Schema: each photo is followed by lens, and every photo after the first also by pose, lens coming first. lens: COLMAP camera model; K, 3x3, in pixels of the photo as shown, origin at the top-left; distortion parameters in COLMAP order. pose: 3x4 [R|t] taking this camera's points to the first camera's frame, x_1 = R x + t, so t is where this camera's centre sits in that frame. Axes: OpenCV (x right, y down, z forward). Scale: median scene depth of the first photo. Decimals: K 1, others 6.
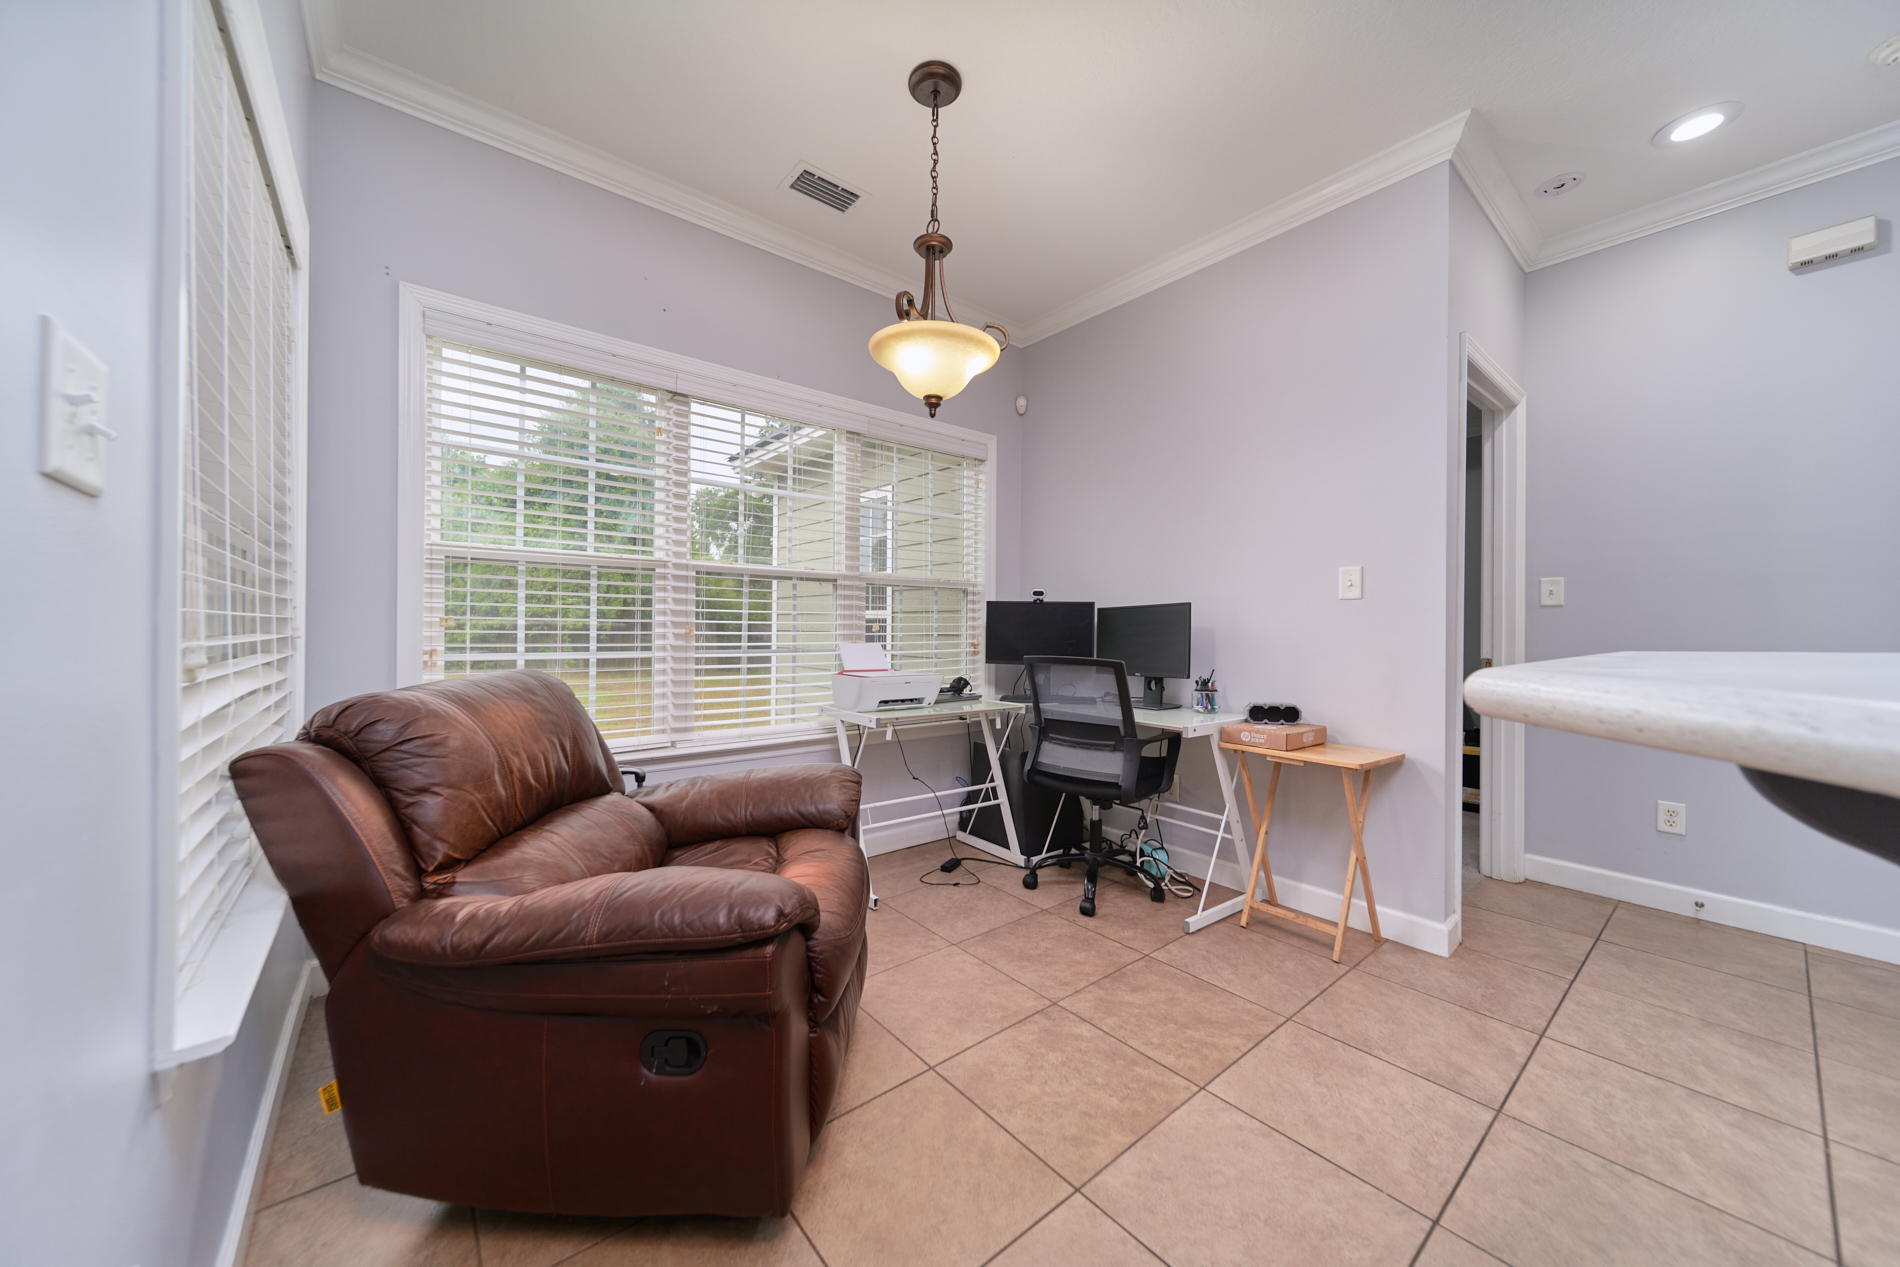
lens RADIAL K [[679.9, 0, 943.1], [0, 679.9, 617.4], [0, 0, 1]] dist [0.002310, -0.000302]
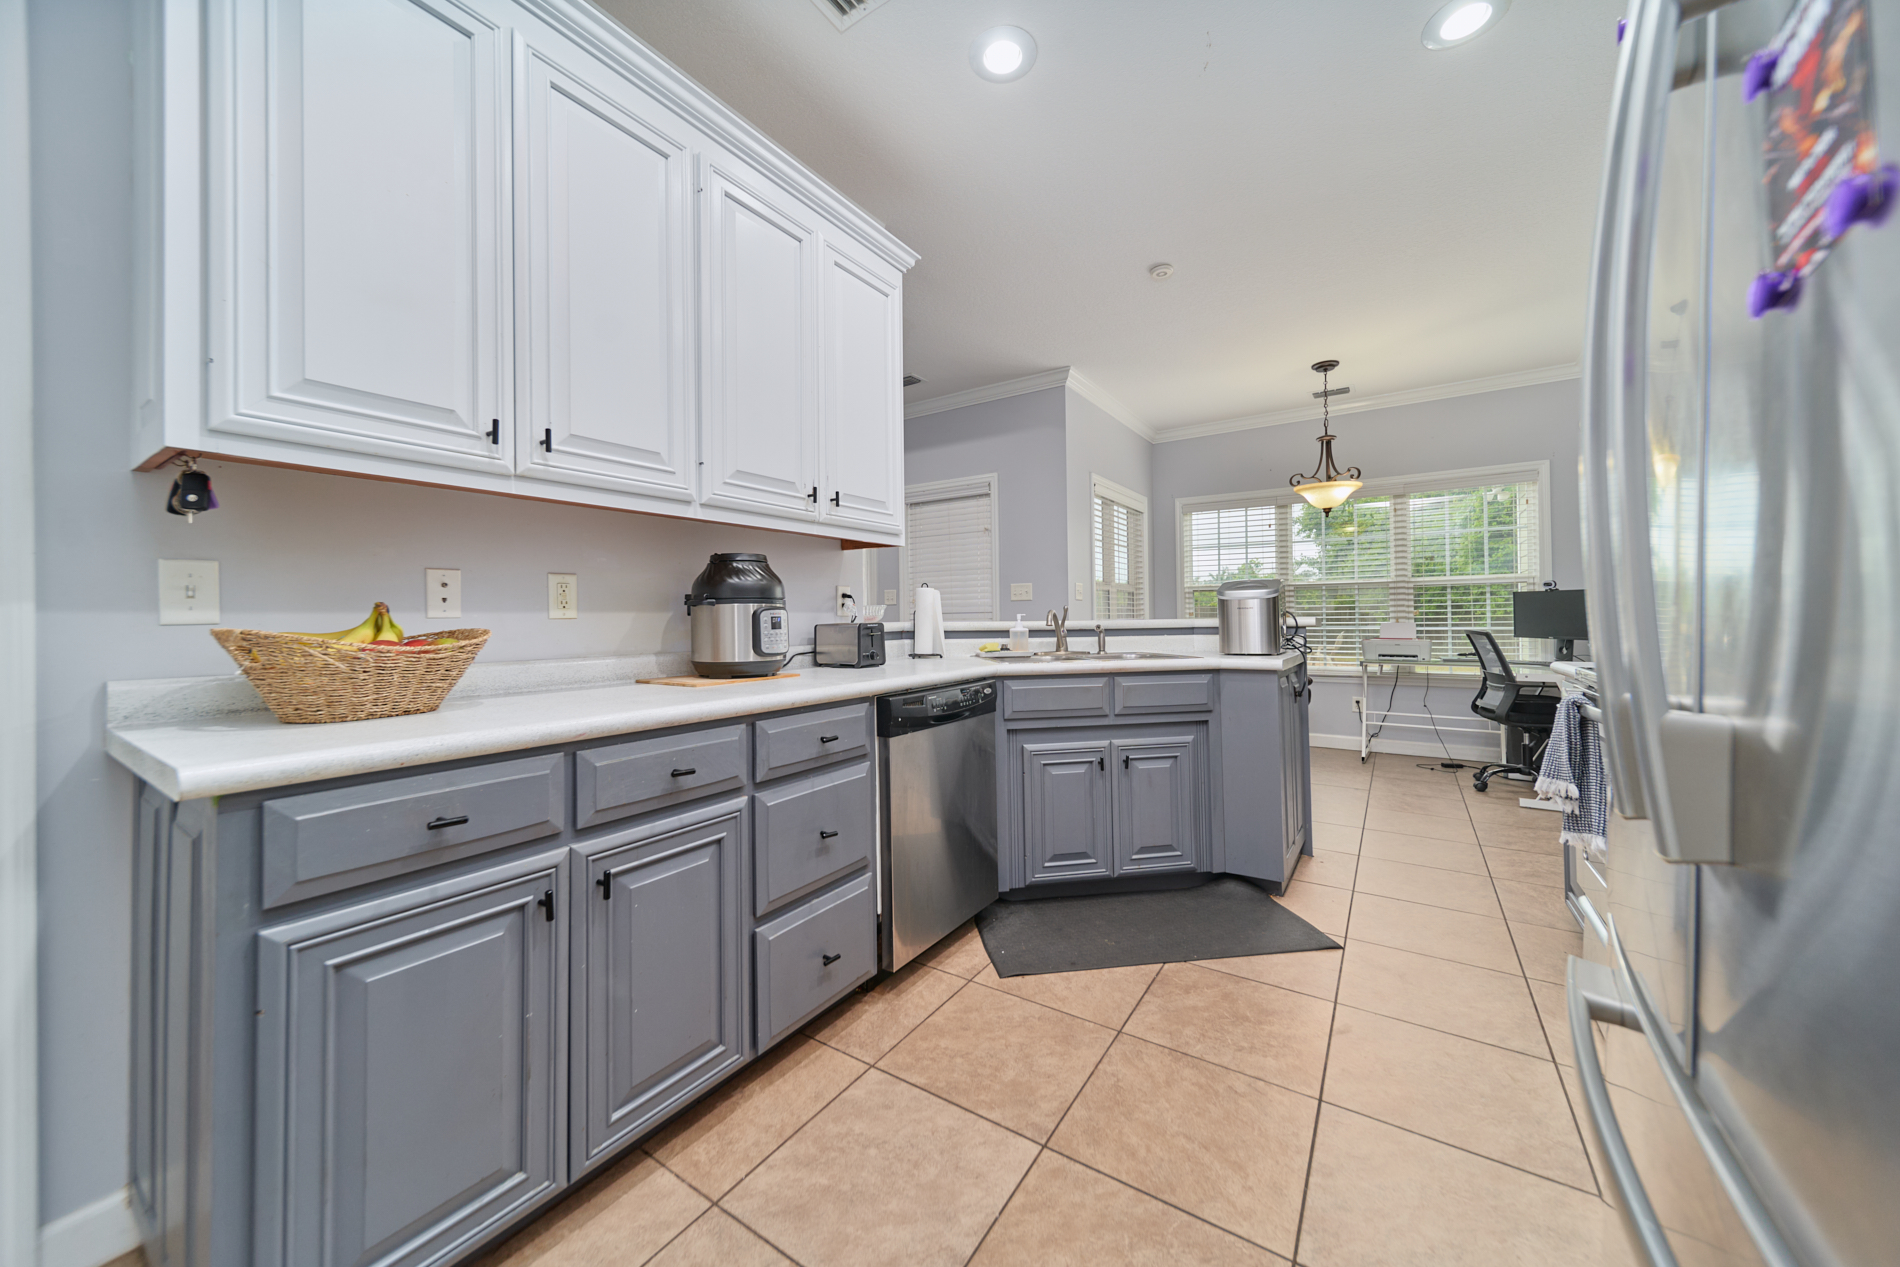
lens RADIAL K [[679.9, 0, 943.1], [0, 679.9, 617.4], [0, 0, 1]] dist [0.002310, -0.000302]
pose [[0.300107, -0.005458, -0.953890, 1.373176], [0.032843, 0.999450, 0.004614, -0.020079], [0.953340, -0.032714, 0.300121, -0.690483]]
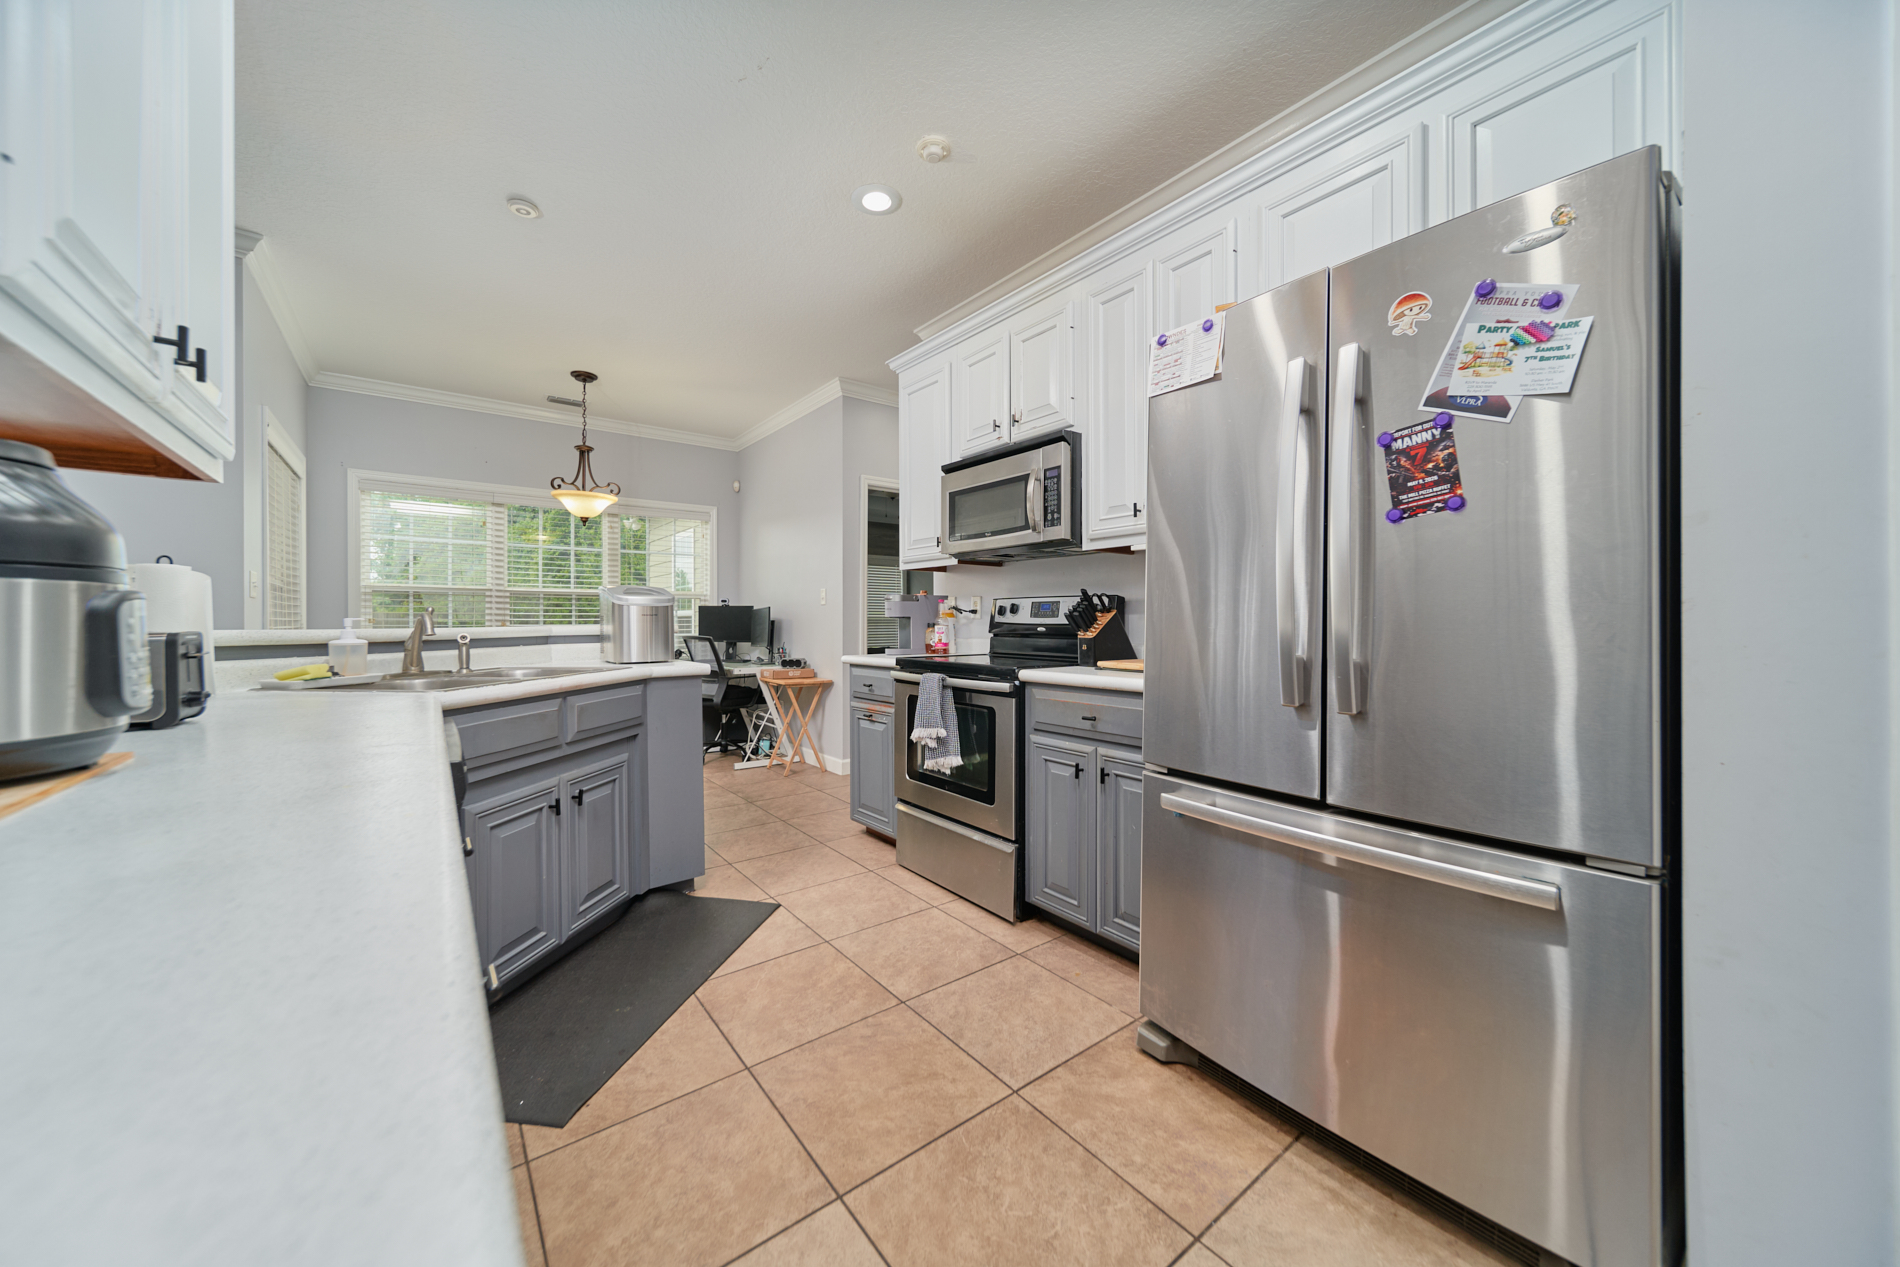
lens RADIAL K [[666.6, 0, 942.0], [0, 666.6, 625.6], [0, 0, 1]] dist [0.000619, -0.000093]
pose [[0.999871, -0.004280, -0.015502, 0.952930], [0.004737, 0.999551, 0.029593, -0.026211], [0.015369, -0.029663, 0.999442, -0.944237]]
